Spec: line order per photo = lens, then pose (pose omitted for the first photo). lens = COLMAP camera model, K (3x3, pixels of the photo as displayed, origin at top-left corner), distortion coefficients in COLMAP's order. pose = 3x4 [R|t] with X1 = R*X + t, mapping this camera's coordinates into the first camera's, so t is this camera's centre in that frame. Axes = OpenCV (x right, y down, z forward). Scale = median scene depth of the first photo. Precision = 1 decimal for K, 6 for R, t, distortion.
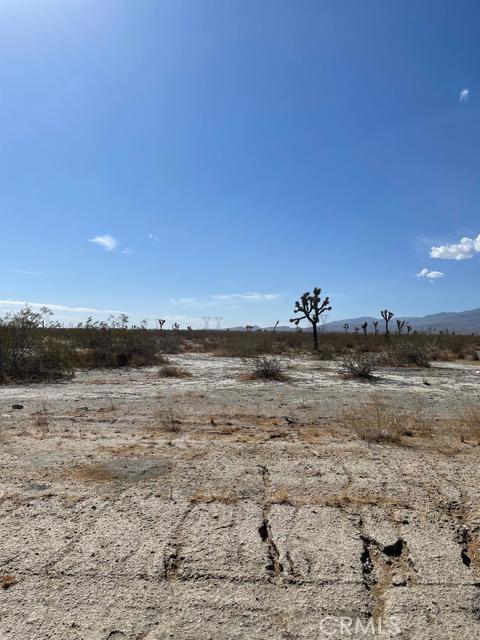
lens RADIAL K [[482.6, 0, 236.6], [0, 482.6, 344.8], [0, 0, 1]] dist [0.065359, -0.096635]
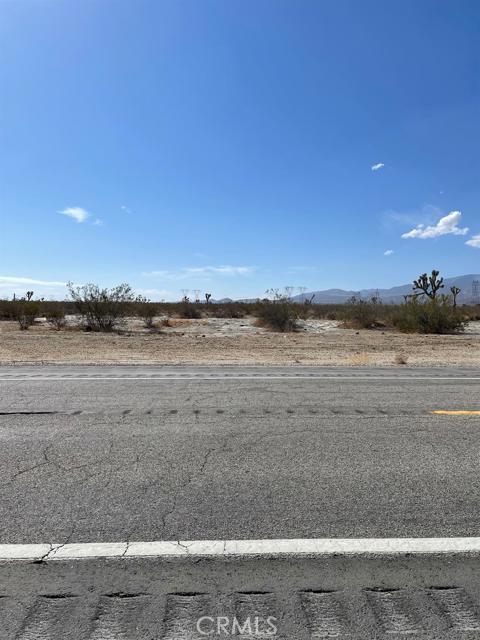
lens RADIAL K [[482.6, 0, 239.0], [0, 482.6, 324.8], [0, 0, 1]] dist [0.065359, -0.096635]
pose [[0.996573, -0.007726, 0.082351, -0.837310], [0.006457, 0.999857, 0.015660, 0.010891], [-0.082460, -0.015074, 0.996480, -0.501943]]
